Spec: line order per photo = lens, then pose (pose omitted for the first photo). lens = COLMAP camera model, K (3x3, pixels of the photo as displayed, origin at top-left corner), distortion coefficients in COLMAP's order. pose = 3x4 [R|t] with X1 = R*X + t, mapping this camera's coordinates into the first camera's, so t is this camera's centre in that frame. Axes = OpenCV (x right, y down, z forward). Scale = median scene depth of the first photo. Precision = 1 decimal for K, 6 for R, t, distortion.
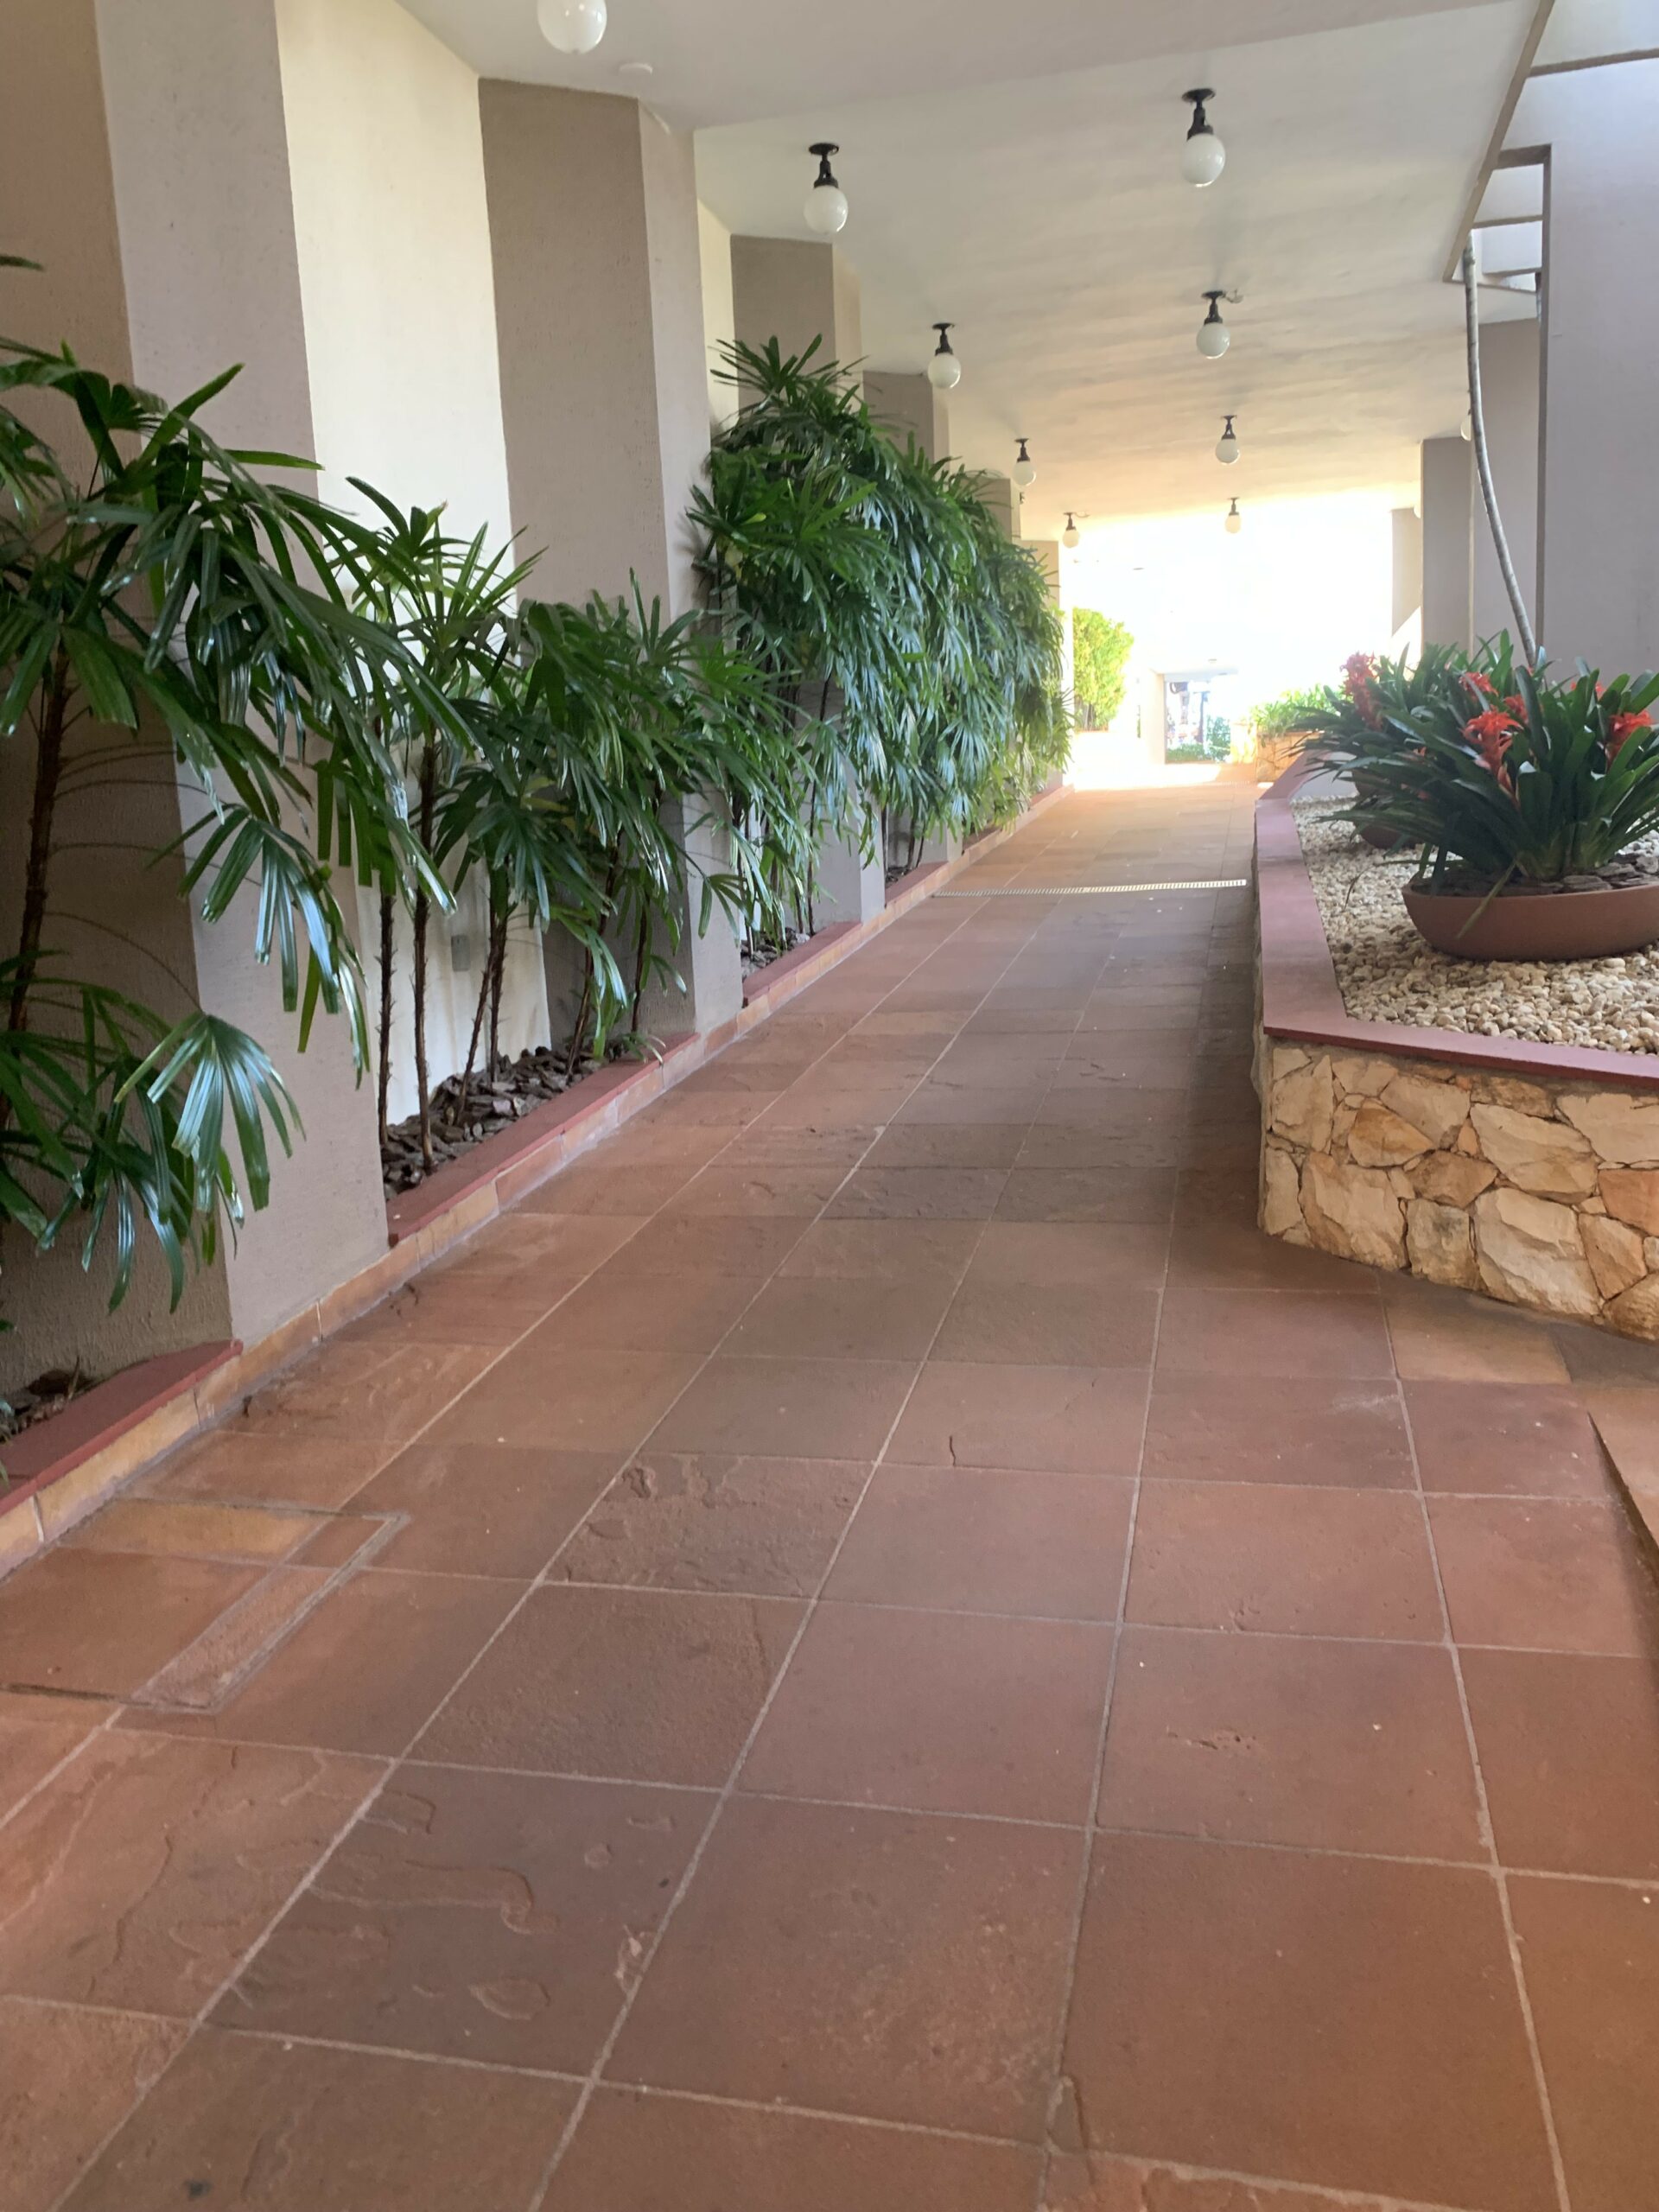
lens RADIAL K [[1672.4, 0, 833.2], [0, 1672.4, 1108.3], [0, 0, 1]] dist [-0.004653, -0.001250]
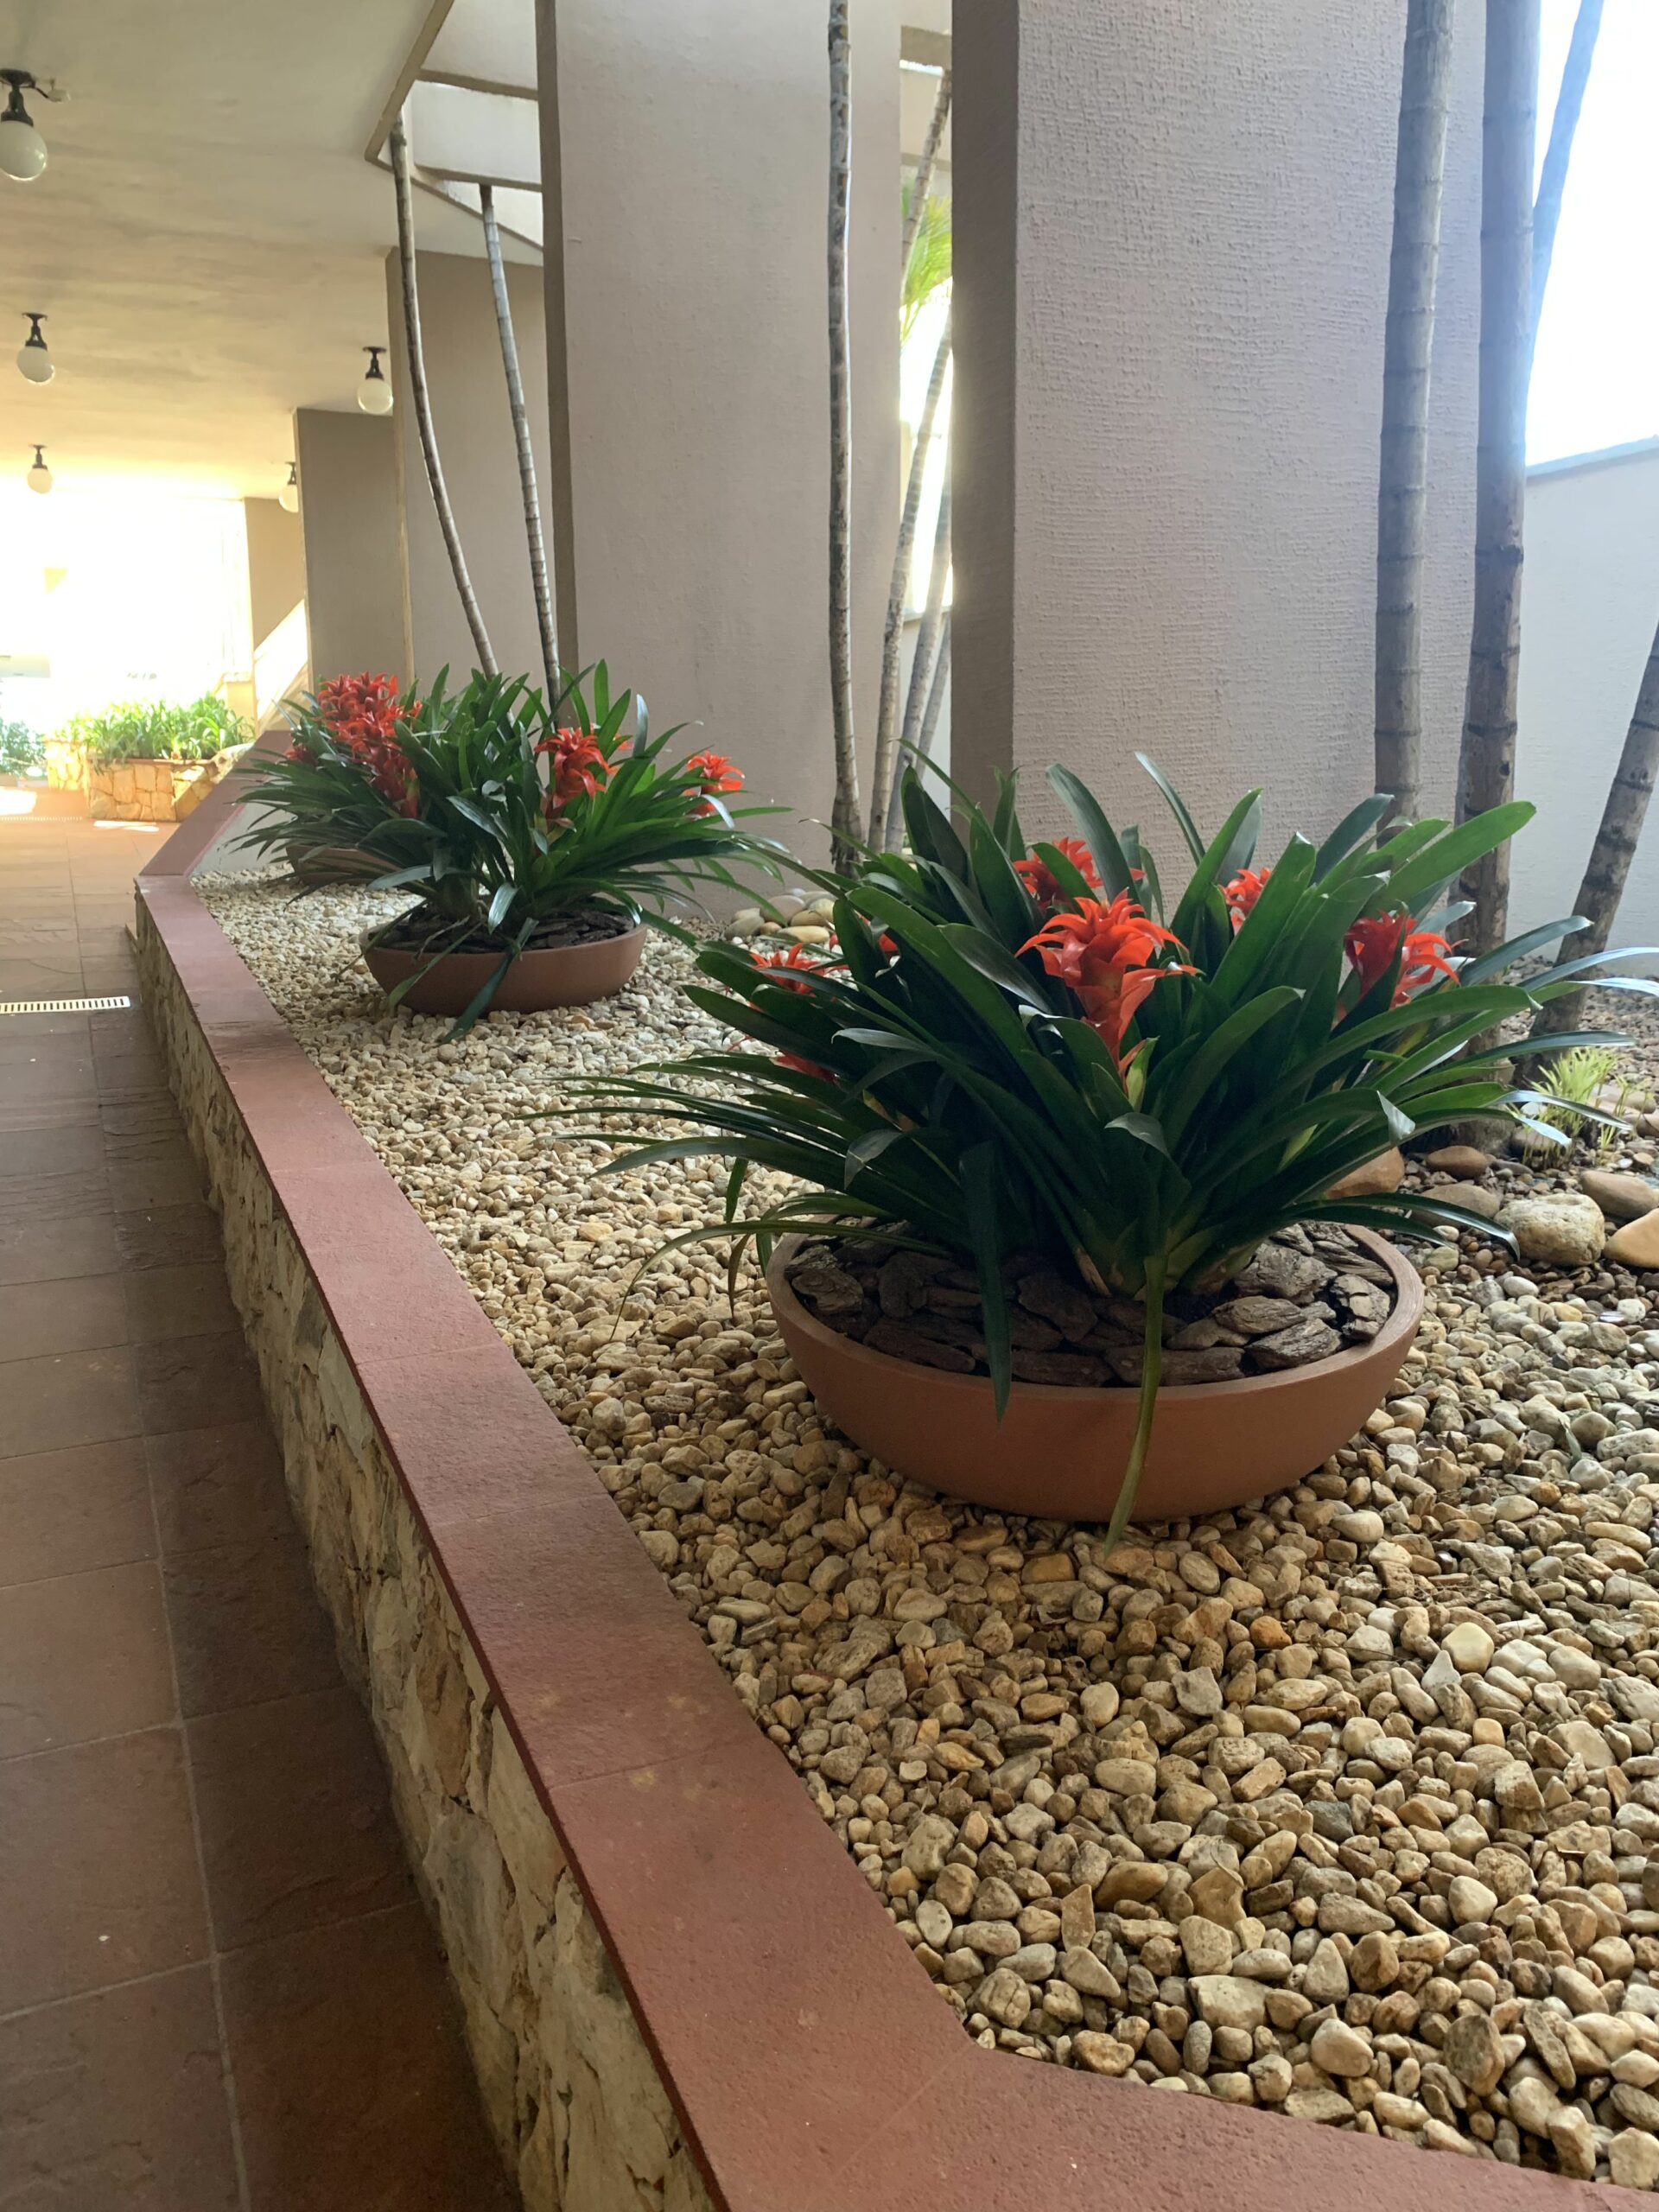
lens RADIAL K [[1672.4, 0, 832.5], [0, 1672.4, 1105.6], [0, 0, 1]] dist [-0.004653, -0.001250]
pose [[0.779804, -0.061519, 0.622994, 0.040904], [0.069089, 0.997538, 0.012026, -0.067950], [-0.622200, 0.033664, 0.782134, 0.256226]]
